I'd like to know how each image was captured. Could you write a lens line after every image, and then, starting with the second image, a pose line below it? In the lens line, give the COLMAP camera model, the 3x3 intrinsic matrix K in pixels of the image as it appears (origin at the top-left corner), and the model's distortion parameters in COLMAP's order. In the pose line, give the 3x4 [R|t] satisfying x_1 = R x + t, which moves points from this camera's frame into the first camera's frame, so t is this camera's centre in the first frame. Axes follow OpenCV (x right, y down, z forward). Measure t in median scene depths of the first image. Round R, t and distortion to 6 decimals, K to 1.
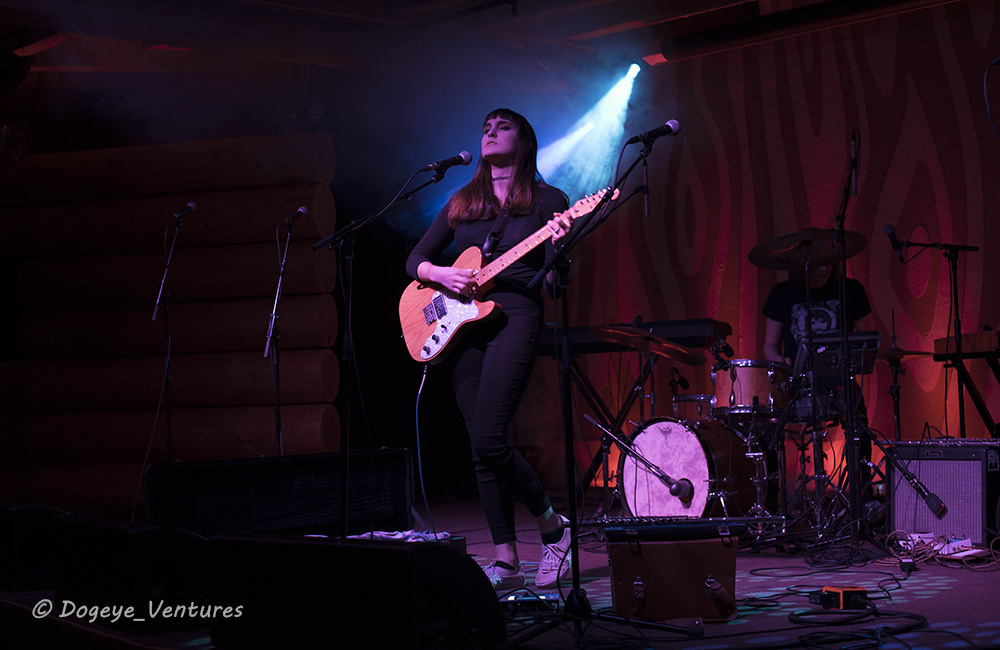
lens RADIAL K [[1559.1, 0, 500.0], [0, 1559.1, 325.0], [0, 0, 1]] dist [-0.049762, -0.004762]
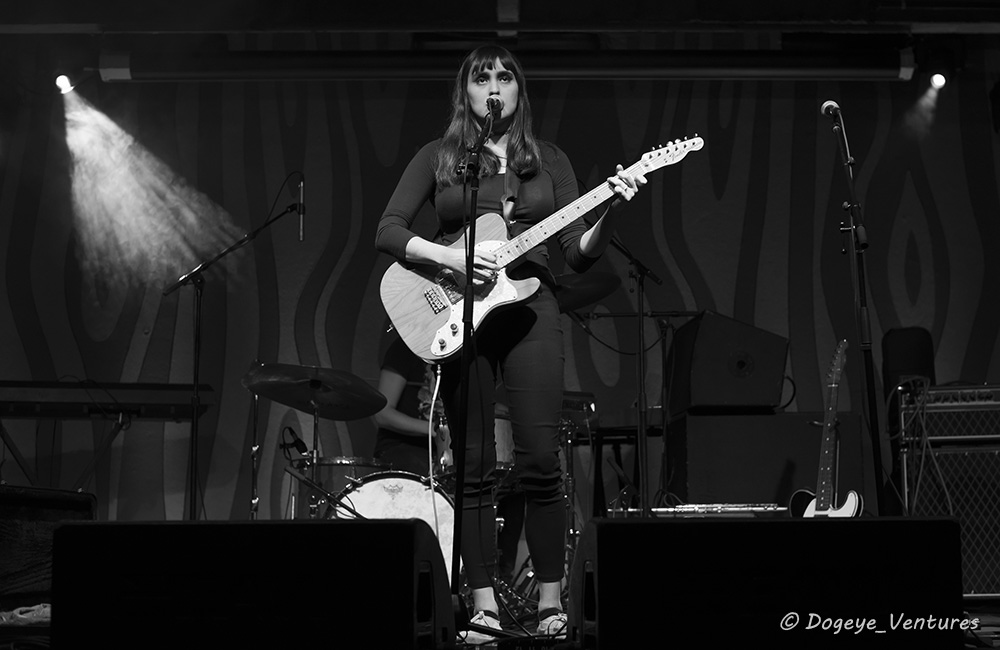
lens RADIAL K [[1712.5, 0, 543.5], [0, 1712.5, 291.4], [0, 0, 1]] dist [-0.133947, 0.033554]
pose [[0.676116, 0.144303, 0.722526, -0.514483], [-0.040782, 0.986460, -0.158853, 0.105041], [-0.735665, 0.077937, 0.672846, 0.314202]]
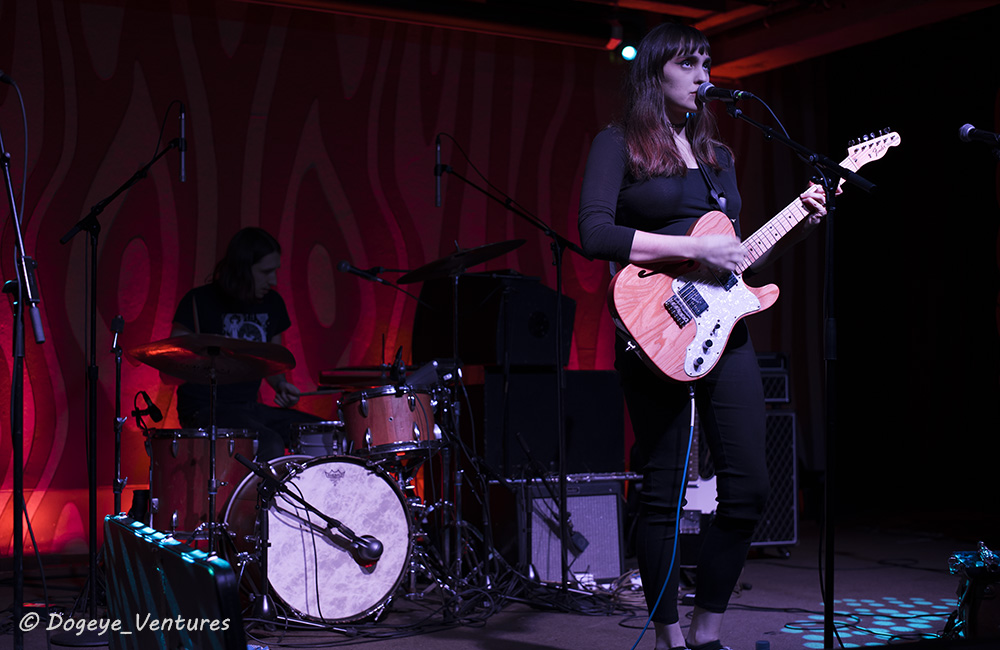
lens RADIAL K [[1479.0, 0, 500.0], [0, 1479.0, 325.0], [0, 0, 1]] dist [-0.127432, 0.073361]
pose [[0.230203, 0.078748, 0.969951, -0.573203], [-0.033603, 0.996769, -0.072950, 0.044917], [-0.972562, -0.015800, 0.232105, 0.753670]]
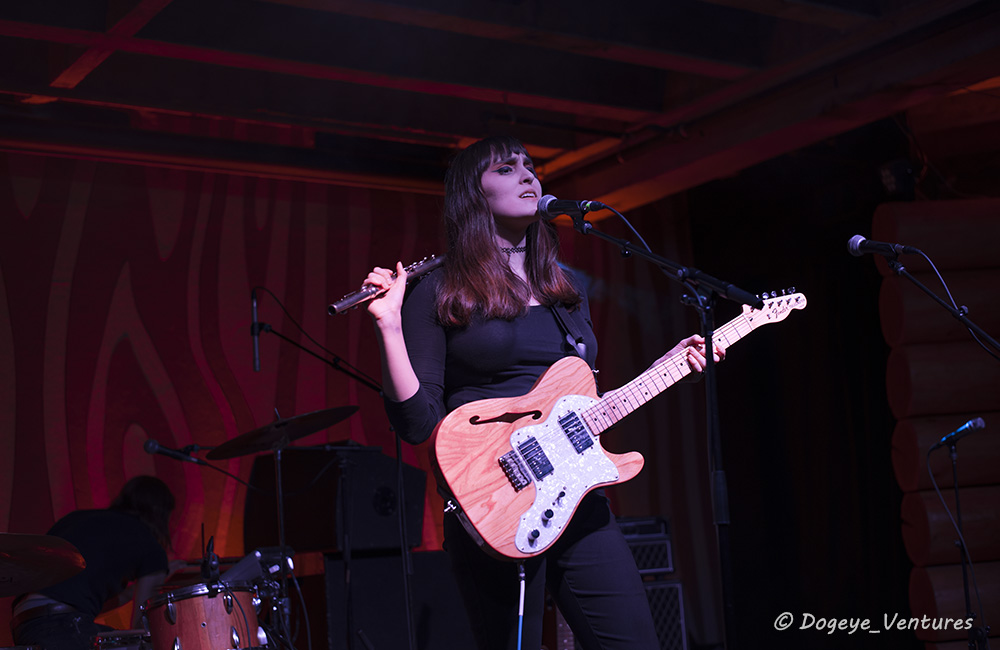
lens RADIAL K [[1493.8, 0, 502.2], [0, 1493.8, 306.5], [0, 0, 1]] dist [-0.116565, -0.016837]
pose [[0.153086, 0.193319, 0.969119, -0.470591], [0.031989, 0.979195, -0.200382, 0.037345], [-0.987695, 0.061677, 0.143717, 0.757128]]
